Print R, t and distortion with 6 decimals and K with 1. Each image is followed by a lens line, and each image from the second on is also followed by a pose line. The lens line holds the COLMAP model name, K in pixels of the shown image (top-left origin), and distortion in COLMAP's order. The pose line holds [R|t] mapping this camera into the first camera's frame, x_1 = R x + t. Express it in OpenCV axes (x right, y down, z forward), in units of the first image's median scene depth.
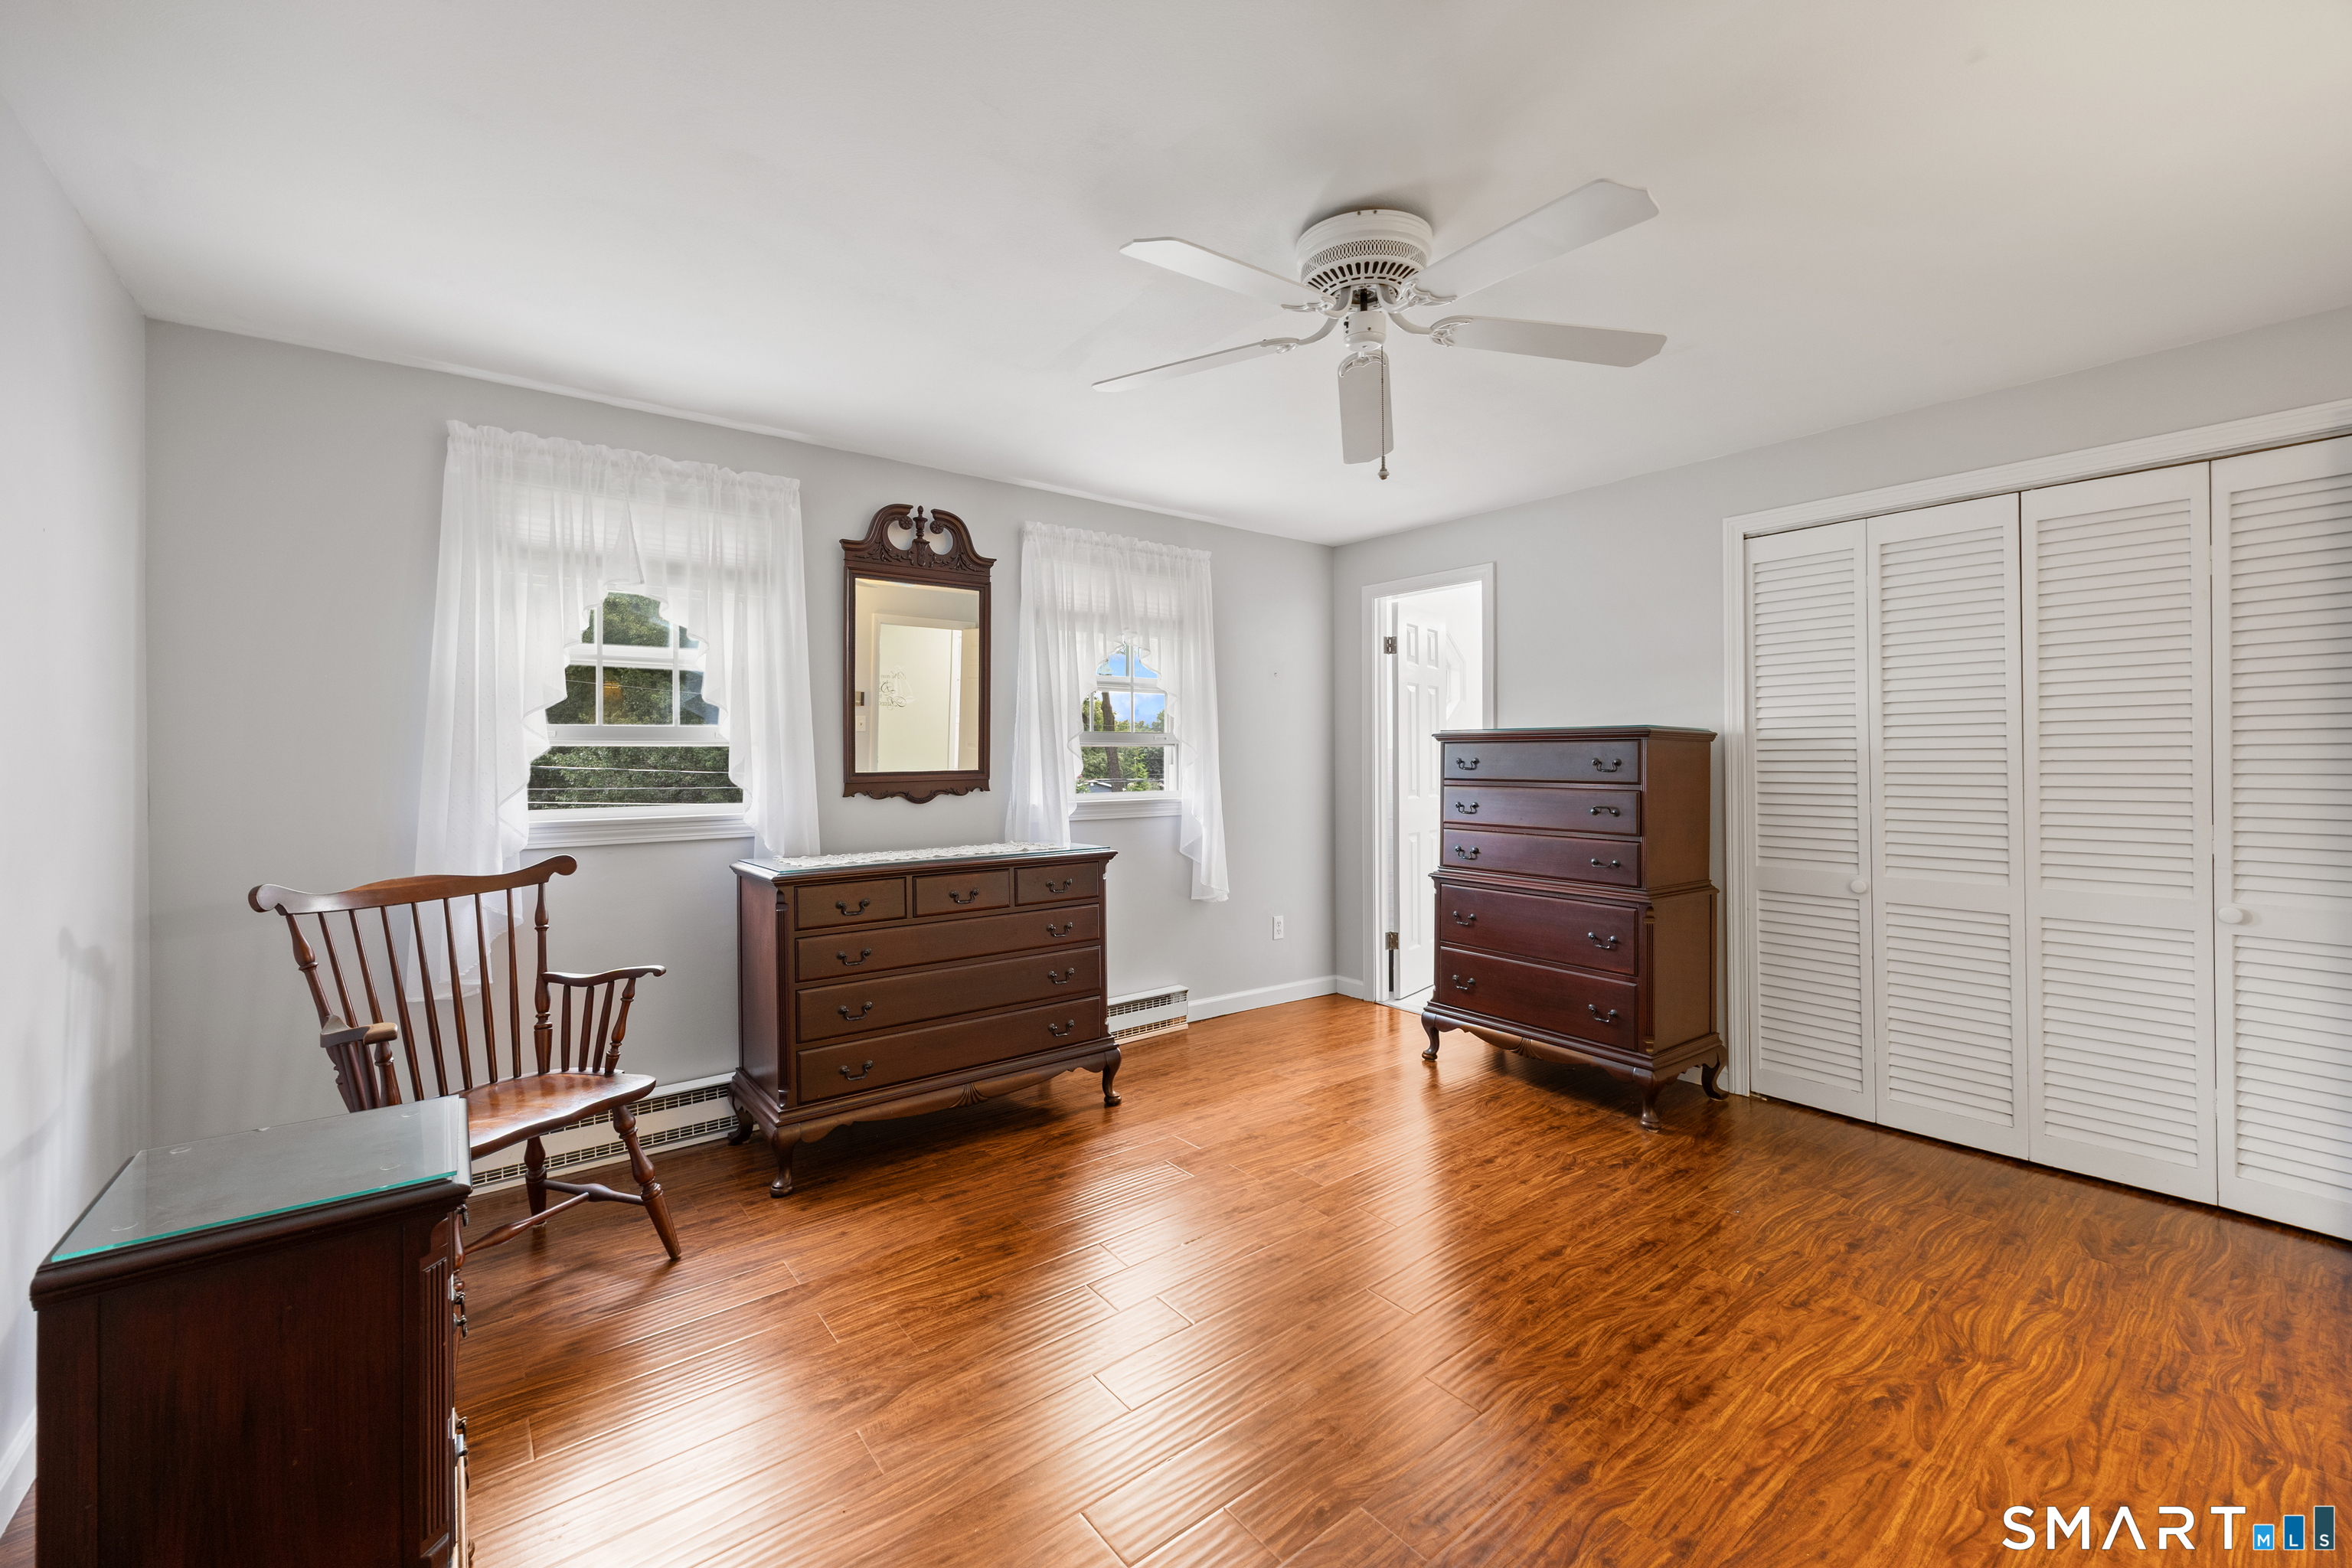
lens RADIAL K [[942.3, 0, 1180.5], [0, 942.3, 753.1], [0, 0, 1]] dist [0.000157, 0.000258]
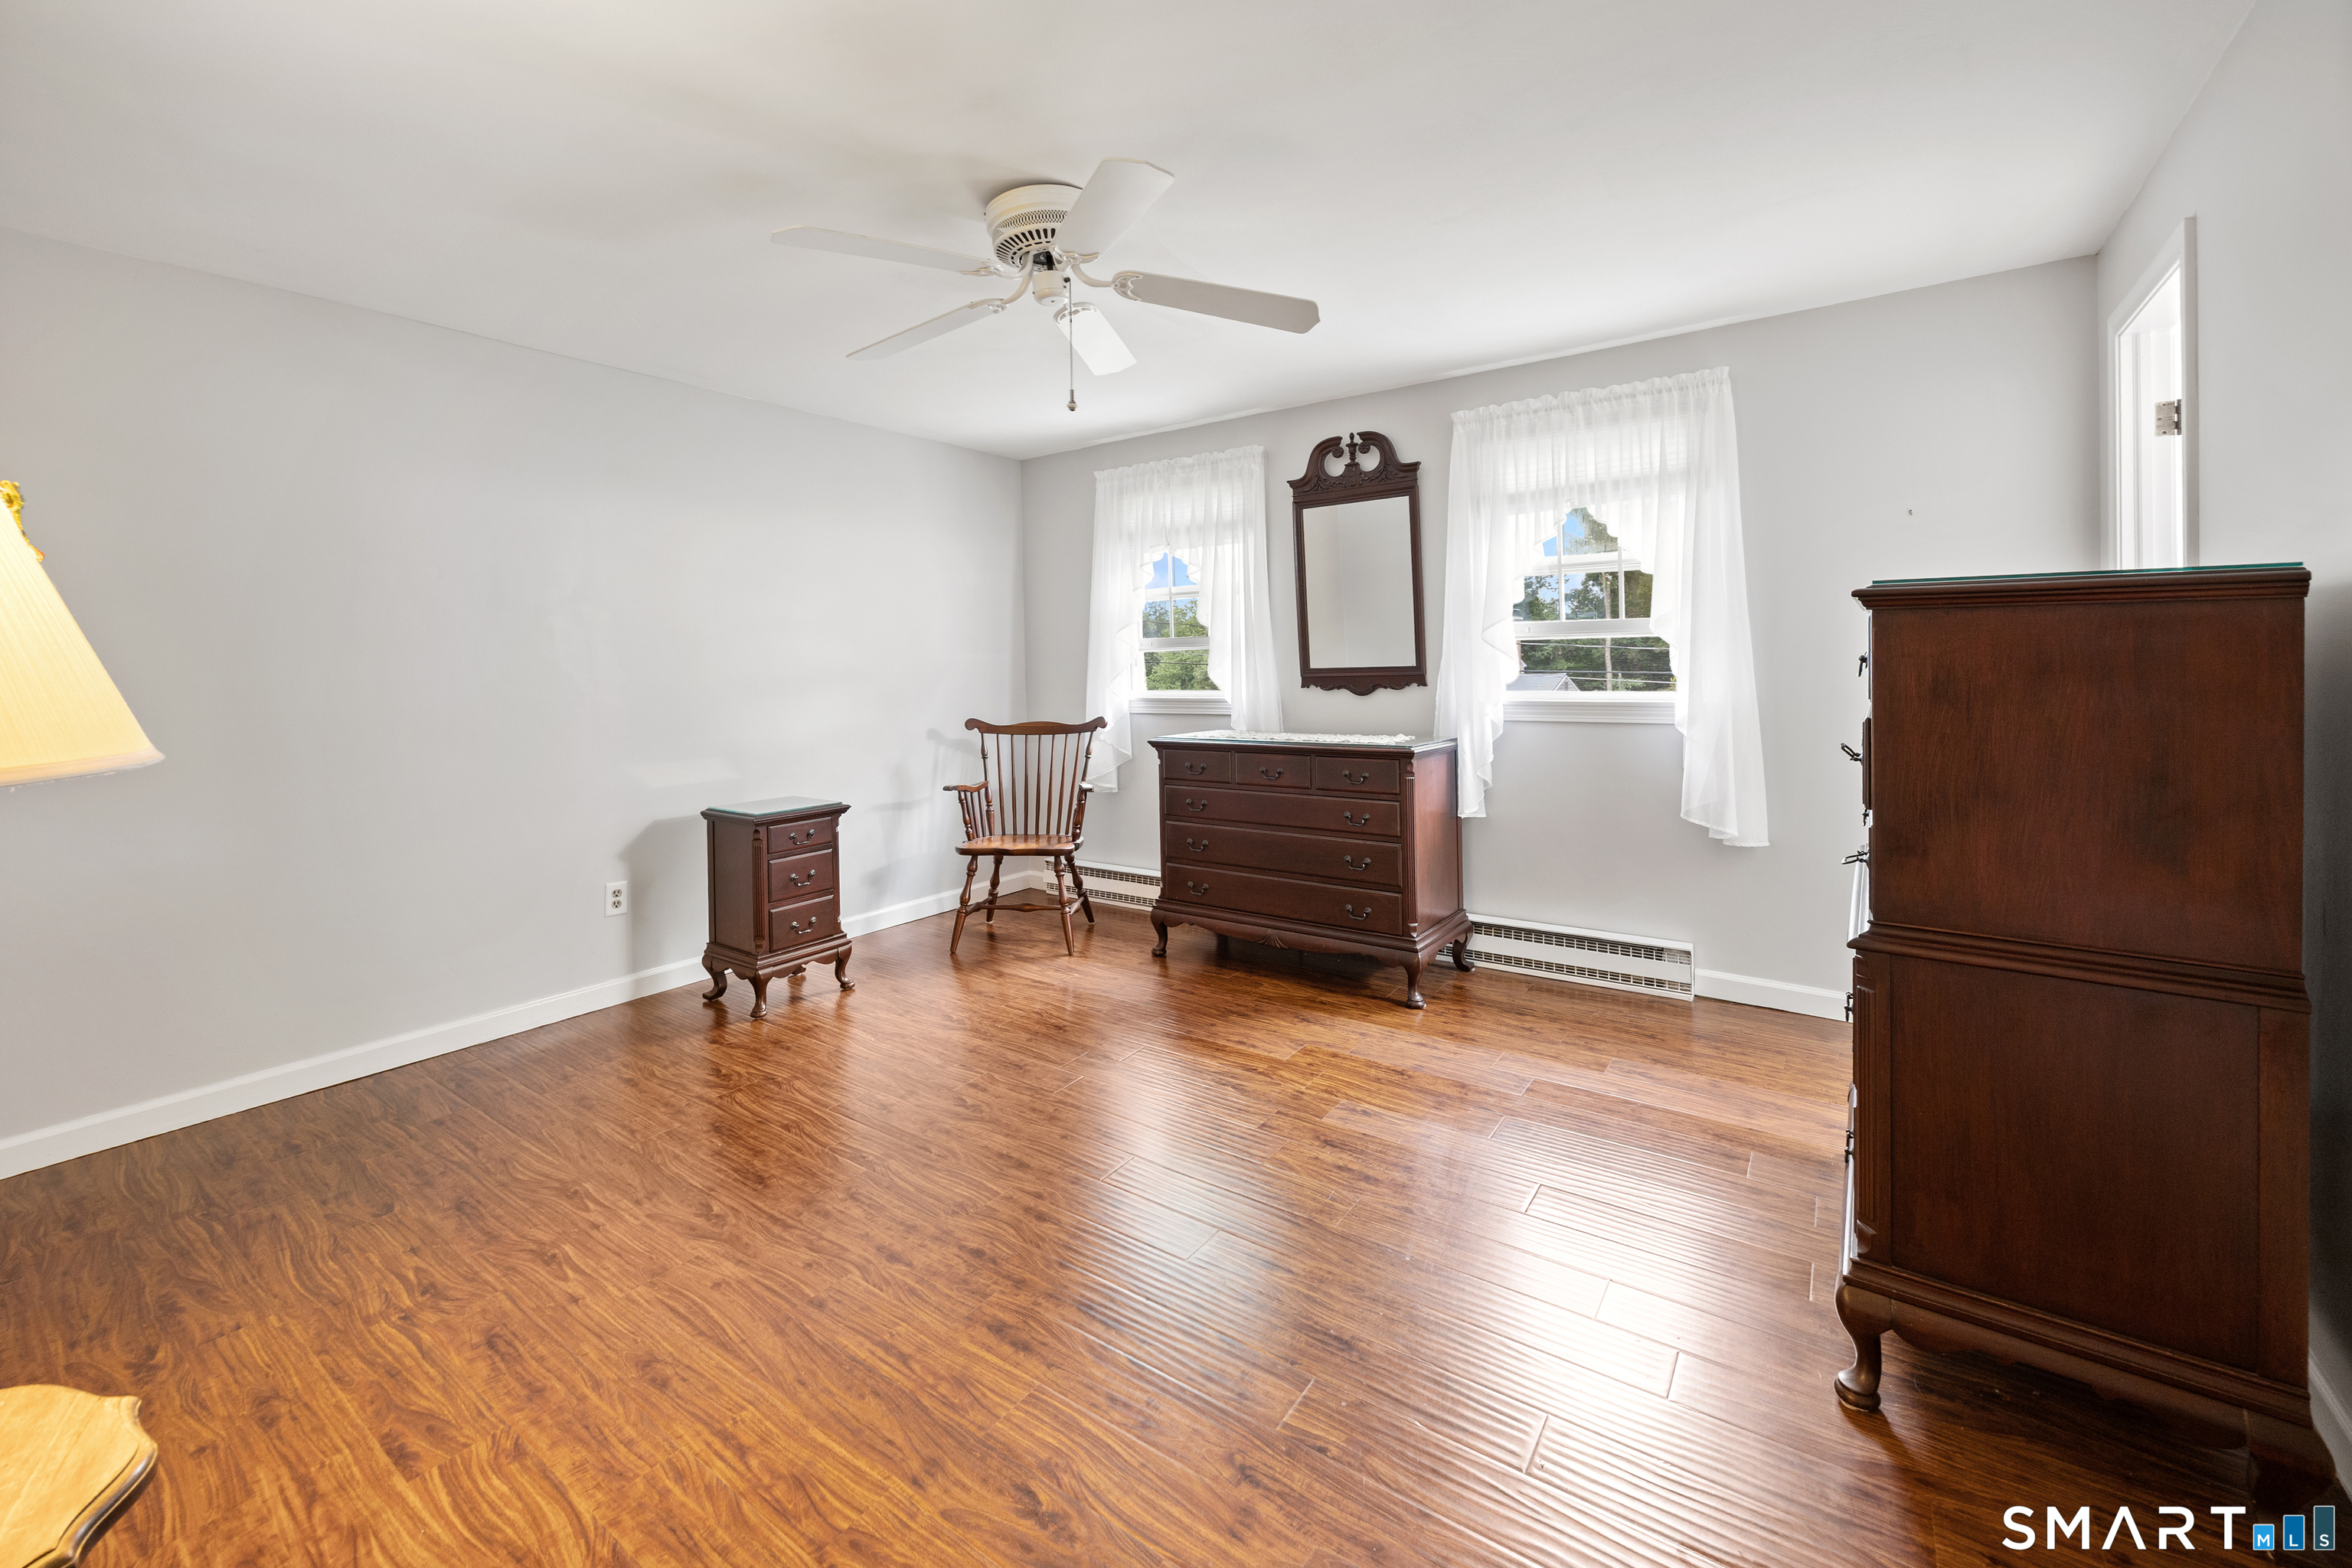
lens RADIAL K [[968.2, 0, 1172.6], [0, 968.2, 664.3], [0, 0, 1]] dist [-0.002968, 0.000189]
pose [[0.276737, 0.002477, -0.960943, 0.812709], [0.025223, 0.999633, 0.009841, -0.001332], [0.960615, -0.026961, 0.276573, 0.481590]]
